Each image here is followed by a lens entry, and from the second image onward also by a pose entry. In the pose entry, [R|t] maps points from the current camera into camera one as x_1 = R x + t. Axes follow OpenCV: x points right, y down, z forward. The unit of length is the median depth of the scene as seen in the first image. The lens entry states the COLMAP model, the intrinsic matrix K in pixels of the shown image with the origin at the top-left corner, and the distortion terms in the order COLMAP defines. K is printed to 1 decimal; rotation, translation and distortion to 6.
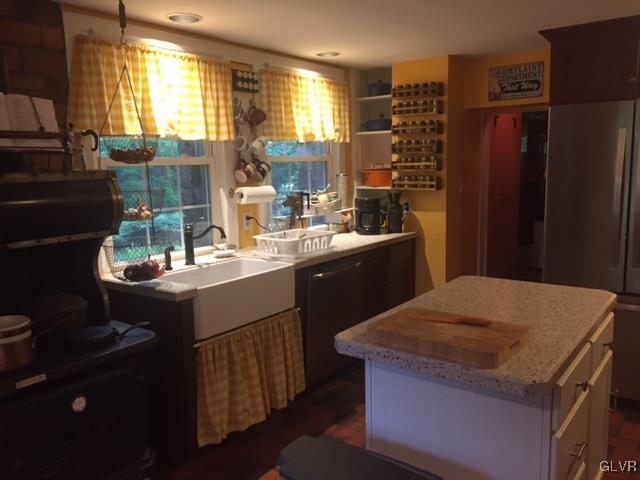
lens RADIAL K [[545.9, 0, 323.3], [0, 545.9, 238.9], [0, 0, 1]] dist [0.090459, -0.109495]
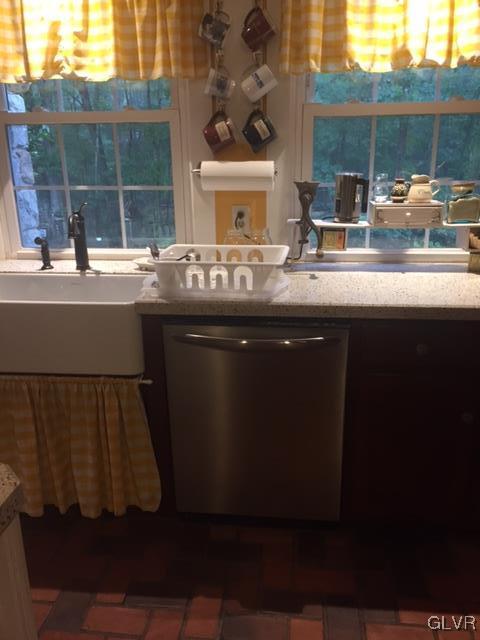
lens RADIAL K [[545.9, 0, 241.2], [0, 545.9, 326.6], [0, 0, 1]] dist [0.090459, -0.109495]
pose [[0.510822, 0.277550, -0.813651, 0.436168], [-0.114825, 0.959998, 0.255382, -0.082255], [0.851984, -0.037027, 0.522257, 0.740155]]
